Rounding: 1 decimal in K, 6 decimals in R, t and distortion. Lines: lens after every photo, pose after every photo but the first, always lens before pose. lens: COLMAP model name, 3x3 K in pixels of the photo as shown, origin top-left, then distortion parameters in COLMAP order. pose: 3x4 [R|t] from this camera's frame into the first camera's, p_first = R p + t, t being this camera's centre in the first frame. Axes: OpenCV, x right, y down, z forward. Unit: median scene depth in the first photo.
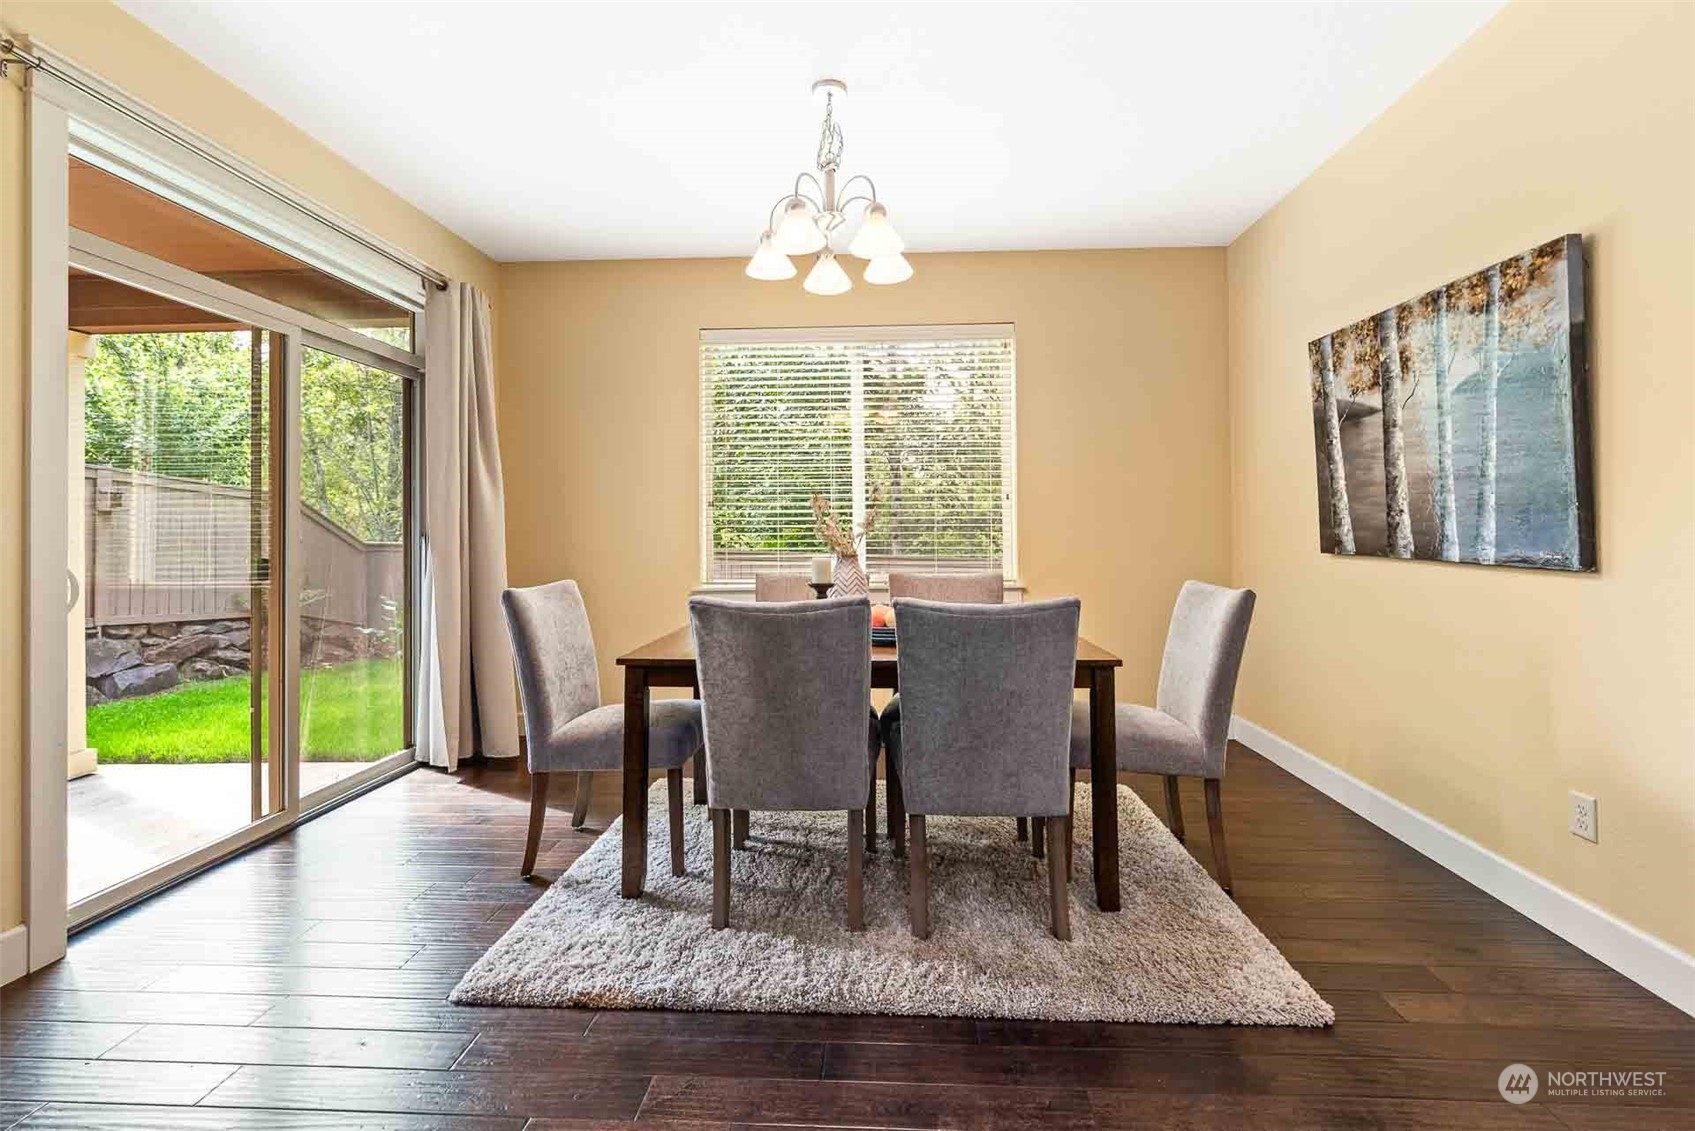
lens RADIAL K [[742.3, 0, 852.1], [0, 742.3, 517.5], [0, 0, 1]] dist [0.004273, -0.001474]
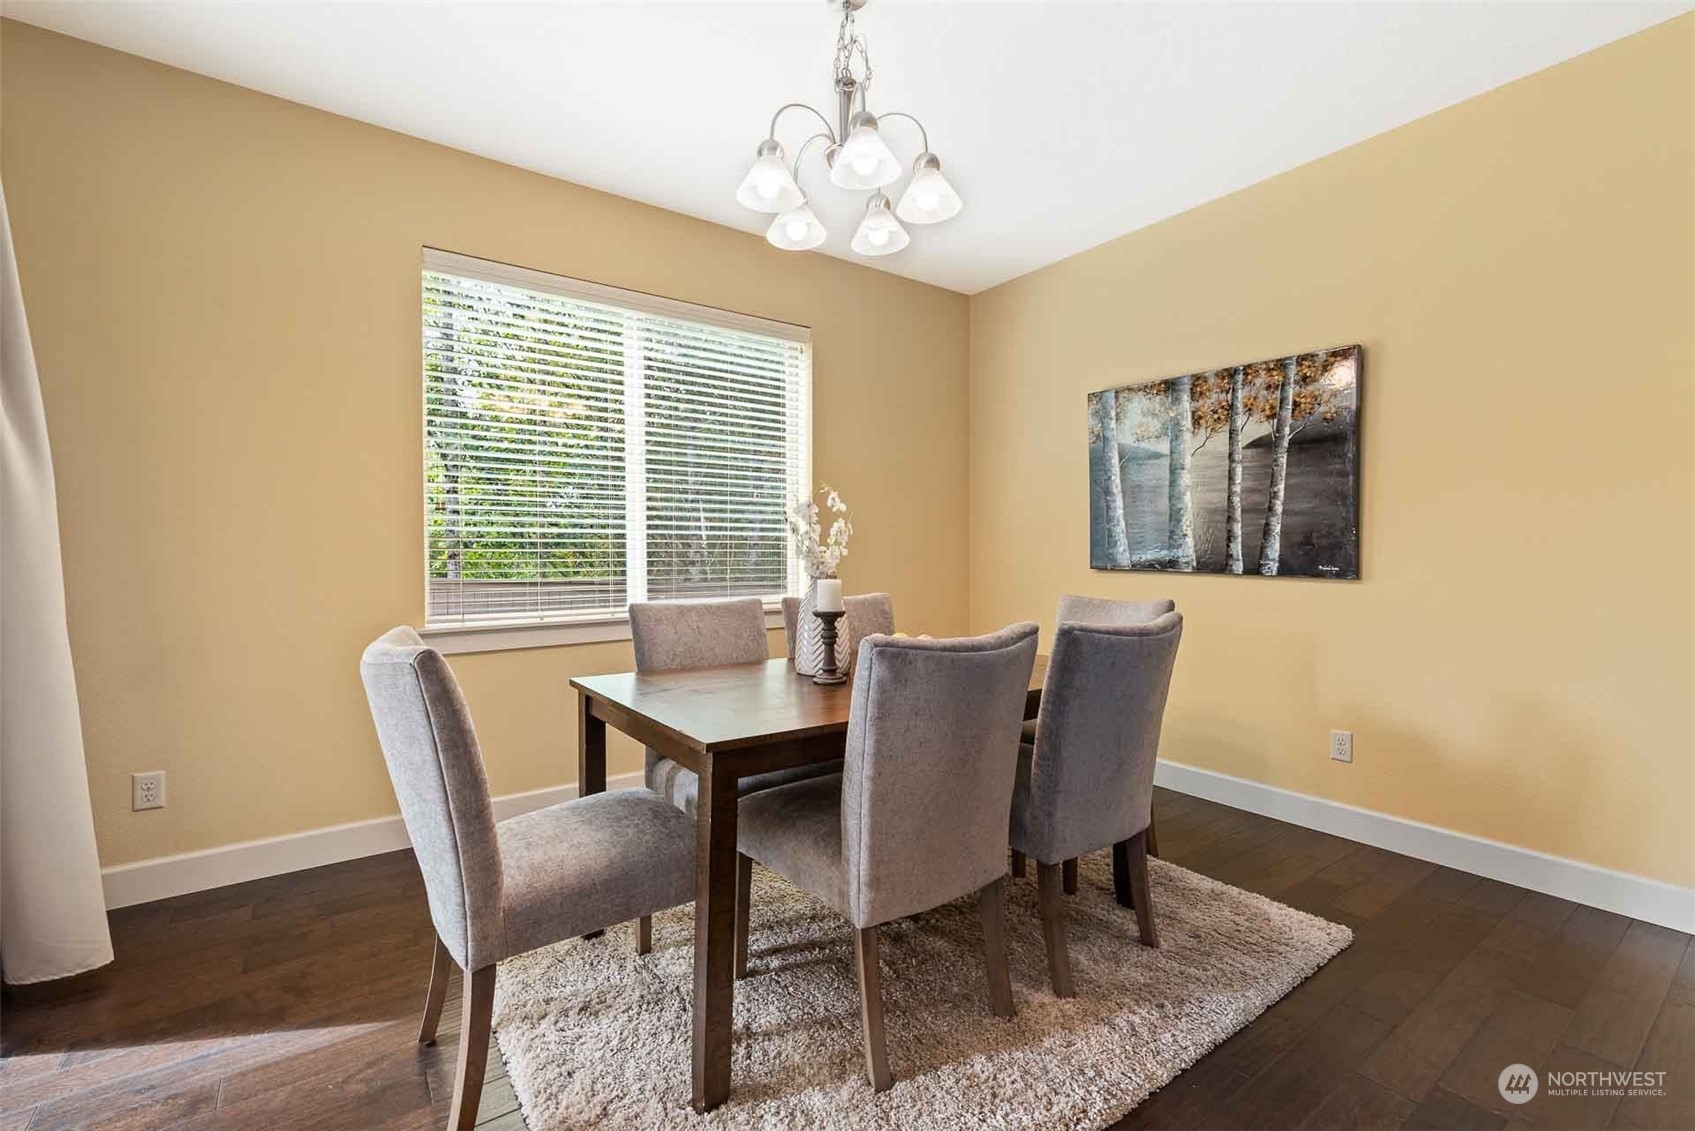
lens RADIAL K [[742.3, 0, 844.5], [0, 742.3, 554.8], [0, 0, 1]] dist [0.004273, -0.001474]
pose [[0.780192, 0.002957, 0.625533, -0.534128], [-0.016900, 0.999723, 0.016352, 0.014108], [-0.625311, -0.023329, 0.780027, 0.370661]]
